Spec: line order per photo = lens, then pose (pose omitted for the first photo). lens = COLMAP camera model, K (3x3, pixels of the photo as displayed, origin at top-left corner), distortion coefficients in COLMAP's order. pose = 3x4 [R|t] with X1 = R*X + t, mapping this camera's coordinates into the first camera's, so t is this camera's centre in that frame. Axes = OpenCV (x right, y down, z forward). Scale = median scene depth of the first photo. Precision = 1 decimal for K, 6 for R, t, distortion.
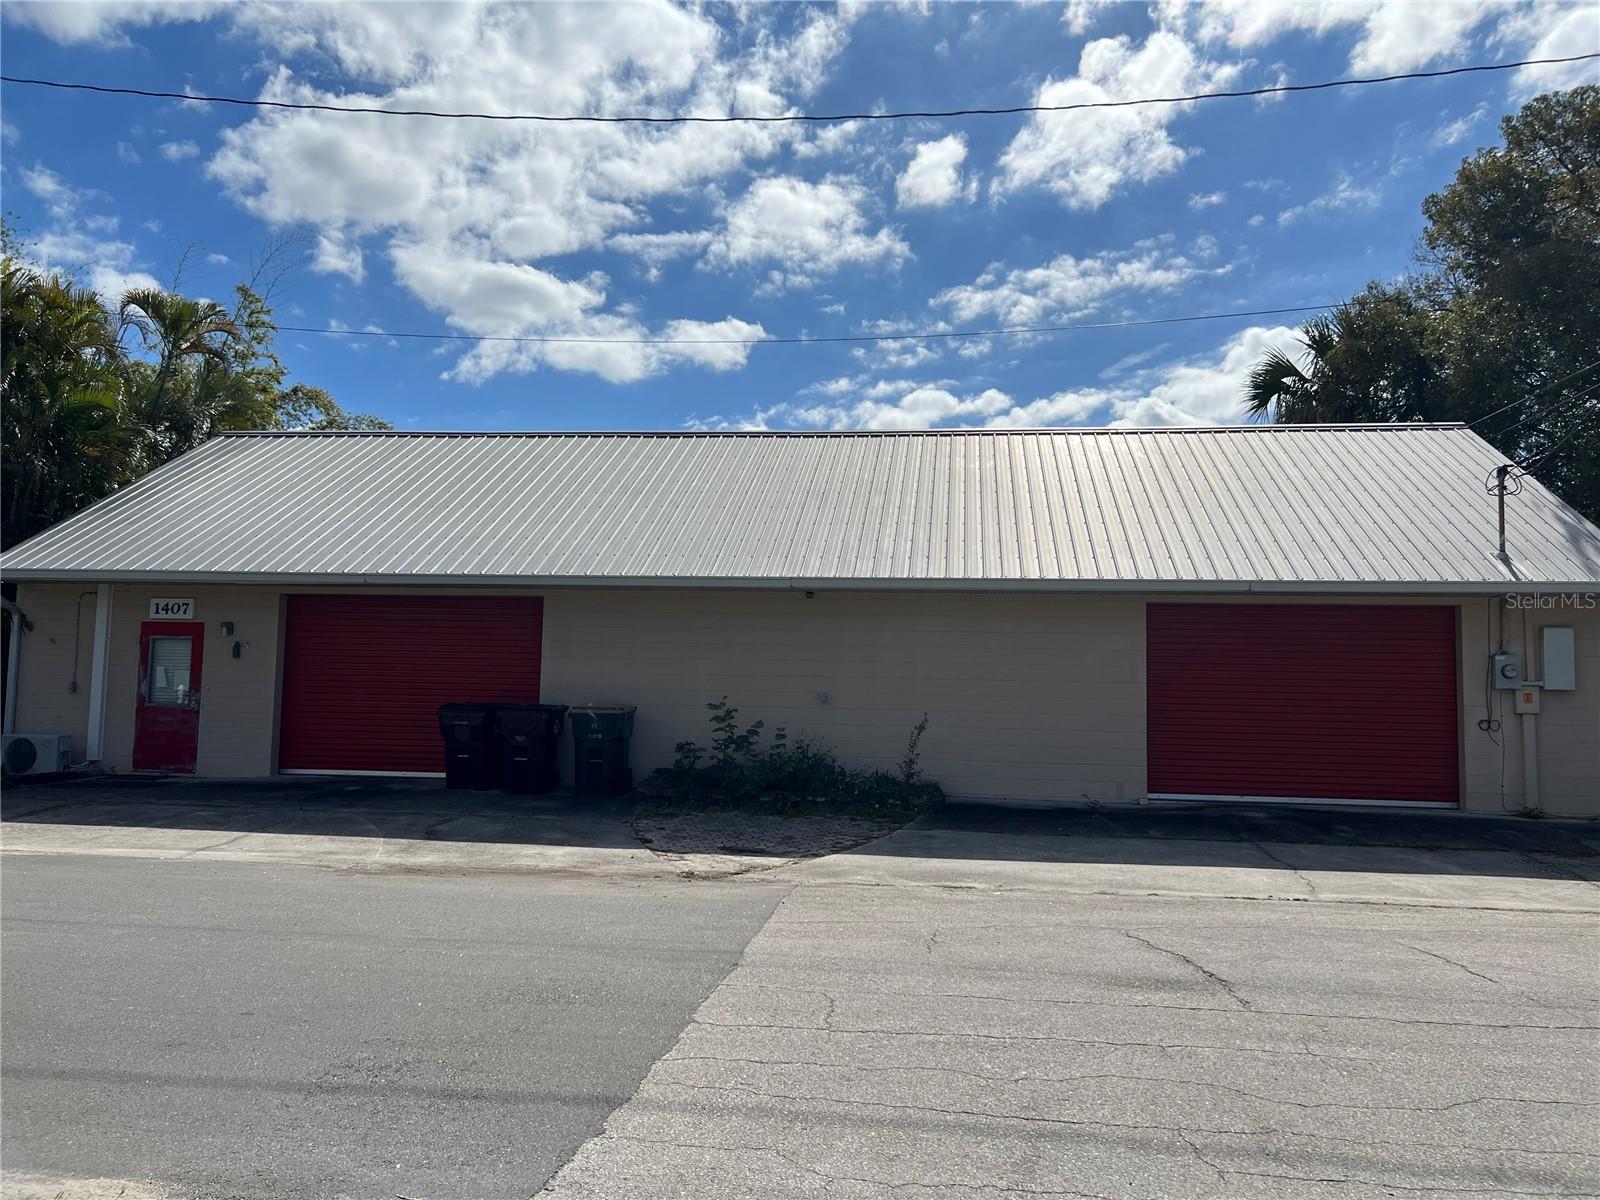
lens RADIAL K [[1274.3, 0, 810.2], [0, 1274.3, 599.2], [0, 0, 1]] dist [0.011618, 0.000237]
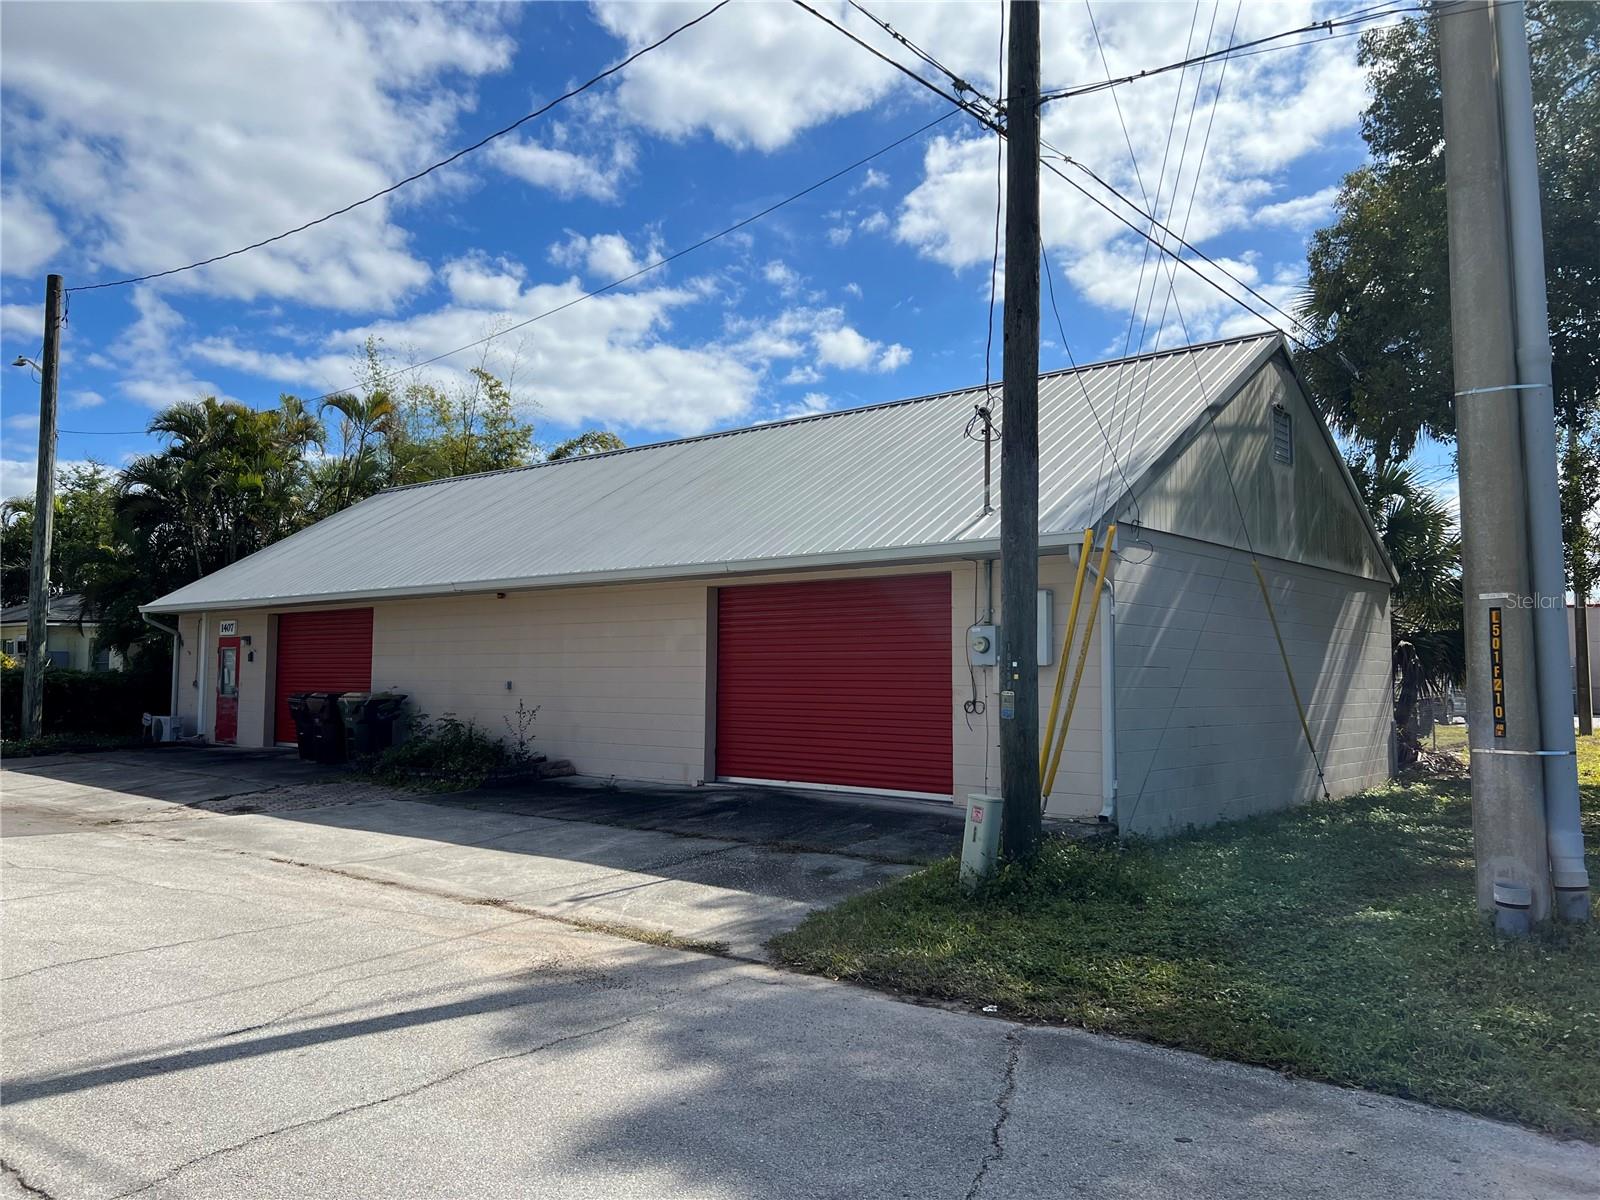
lens RADIAL K [[1202.4, 0, 799.7], [0, 1202.4, 589.8], [0, 0, 1]] dist [0.009627, 0.006199]
pose [[0.845255, -0.055319, -0.531493, 0.096680], [0.057167, 0.998280, -0.012988, 0.002516], [0.531297, -0.019405, 0.846963, 0.027205]]
